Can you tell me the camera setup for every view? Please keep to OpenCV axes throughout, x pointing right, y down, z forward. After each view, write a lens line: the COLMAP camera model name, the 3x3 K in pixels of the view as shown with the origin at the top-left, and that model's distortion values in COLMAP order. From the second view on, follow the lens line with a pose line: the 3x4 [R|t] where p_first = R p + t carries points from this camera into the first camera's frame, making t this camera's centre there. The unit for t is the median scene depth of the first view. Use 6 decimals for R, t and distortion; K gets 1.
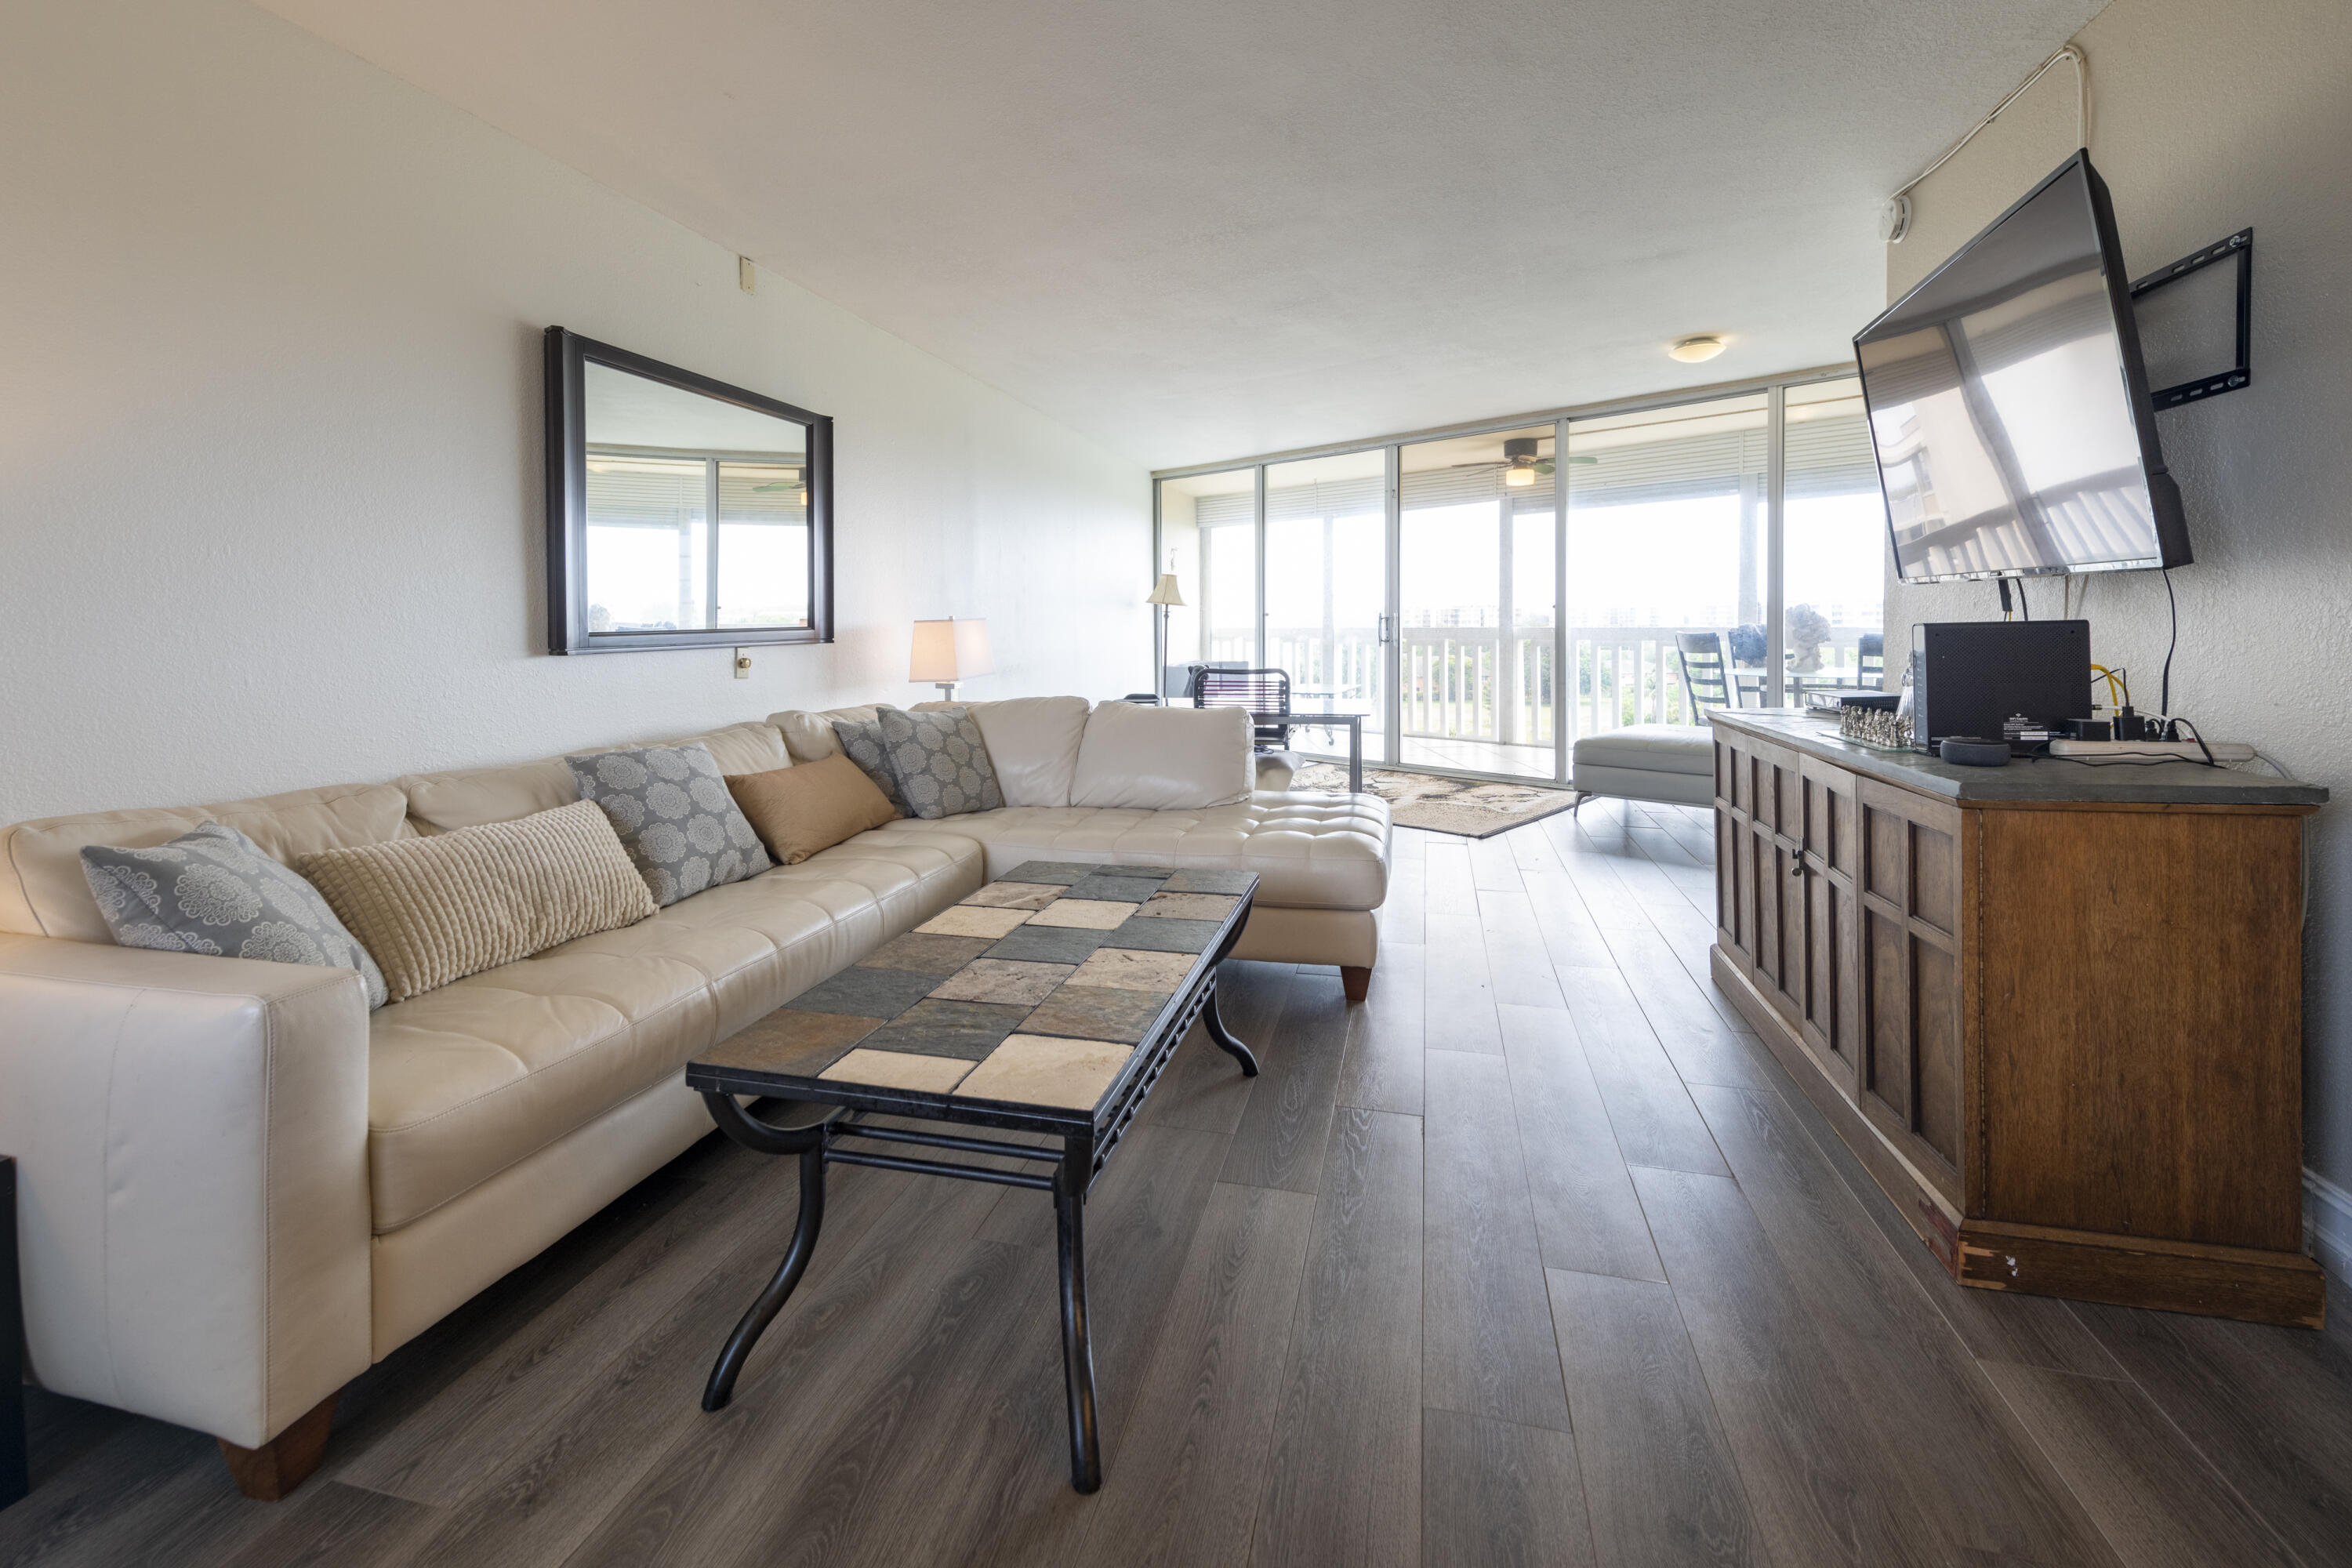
lens RADIAL K [[998.0, 0, 1175.8], [0, 998.0, 625.3], [0, 0, 1]] dist [0.012393, -0.006113]
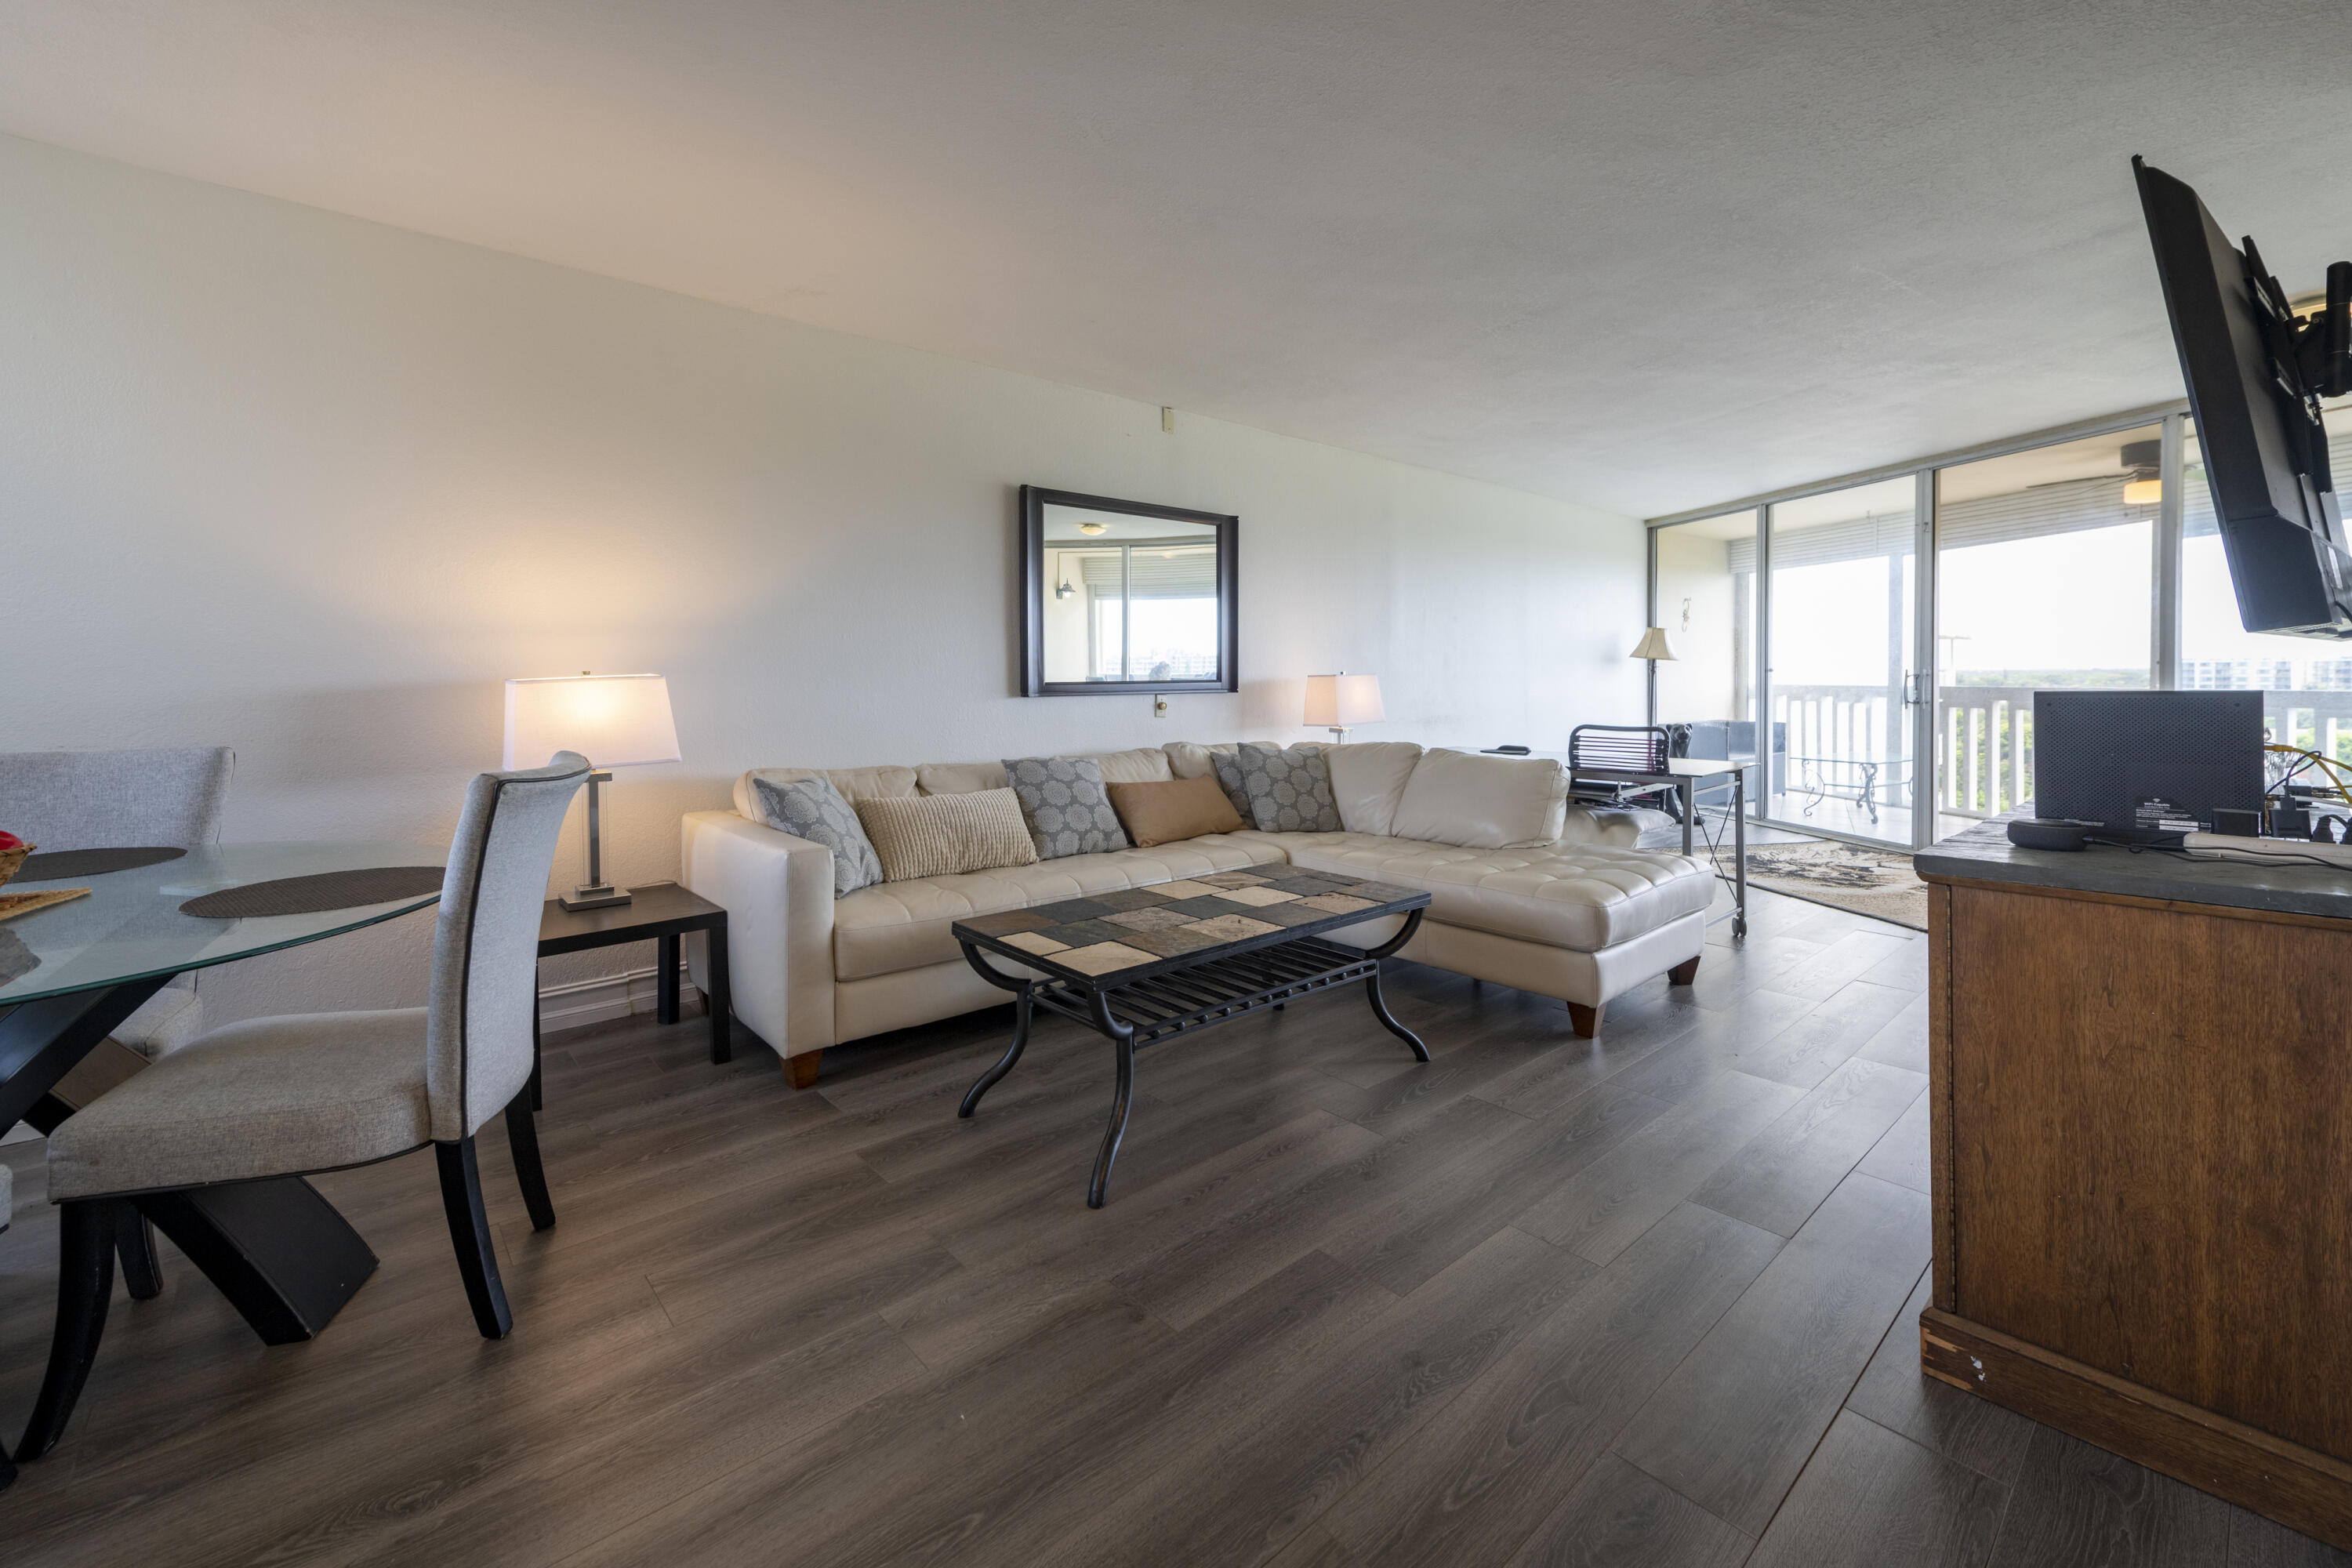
lens RADIAL K [[966.3, 0, 1150.8], [0, 966.3, 678.6], [0, 0, 1]] dist [-0.001882, -0.001287]
pose [[0.818607, 0.009978, -0.574267, 0.480909], [-0.008853, 0.999950, 0.004754, -0.008513], [0.574286, 0.001192, 0.818654, -0.133067]]
